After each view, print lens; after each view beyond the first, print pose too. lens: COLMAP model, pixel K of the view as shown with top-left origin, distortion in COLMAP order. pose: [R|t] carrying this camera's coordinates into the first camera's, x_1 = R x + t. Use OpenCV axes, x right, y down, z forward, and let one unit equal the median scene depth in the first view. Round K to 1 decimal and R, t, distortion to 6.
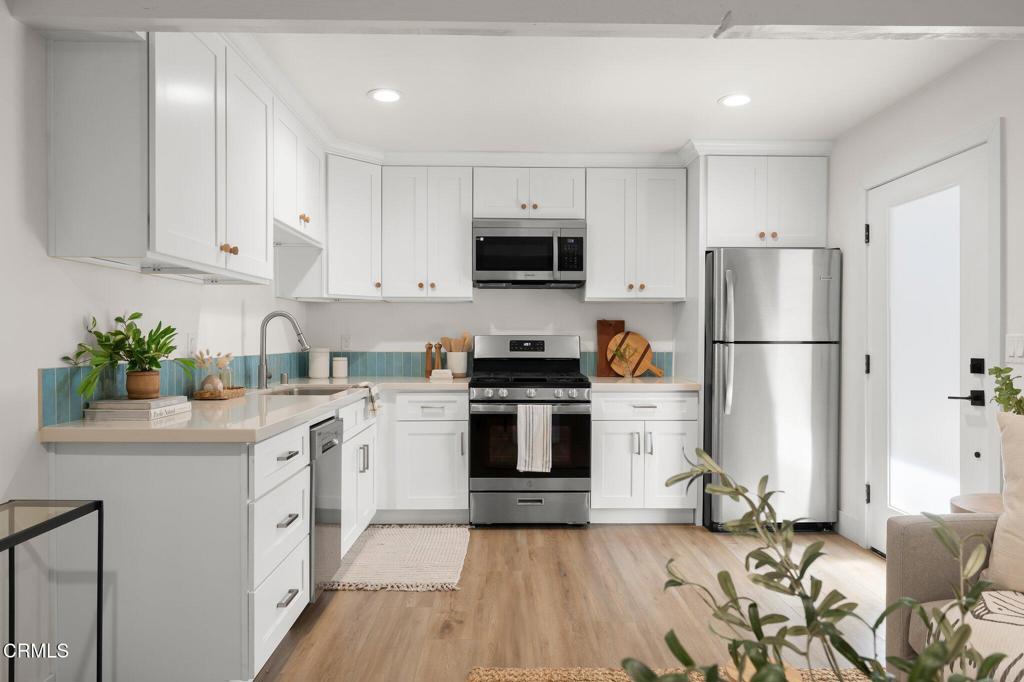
lens RADIAL K [[650.6, 0, 512.0], [0, 650.6, 341.0], [0, 0, 1]] dist [-0.000245, 0.000596]
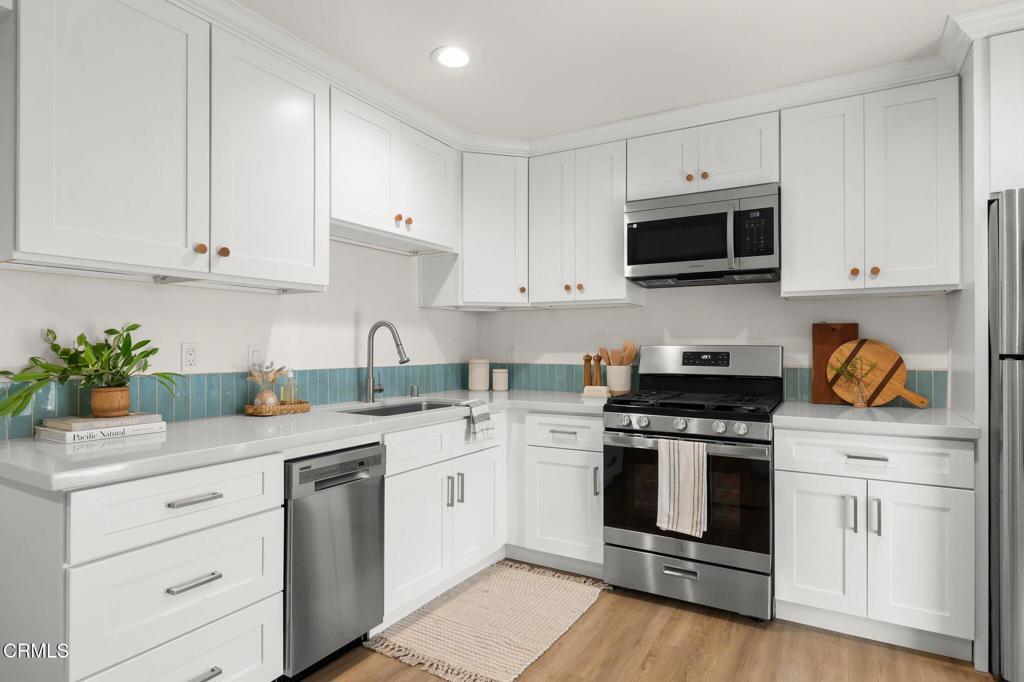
lens RADIAL K [[560.1, 0, 512.0], [0, 560.1, 341.0], [0, 0, 1]] dist [0.001494, -0.001426]
pose [[0.854391, -0.006816, -0.519585, 0.192503], [-0.000743, 0.999897, -0.014339, -0.004548], [0.519629, 0.012637, 0.854298, 0.349681]]
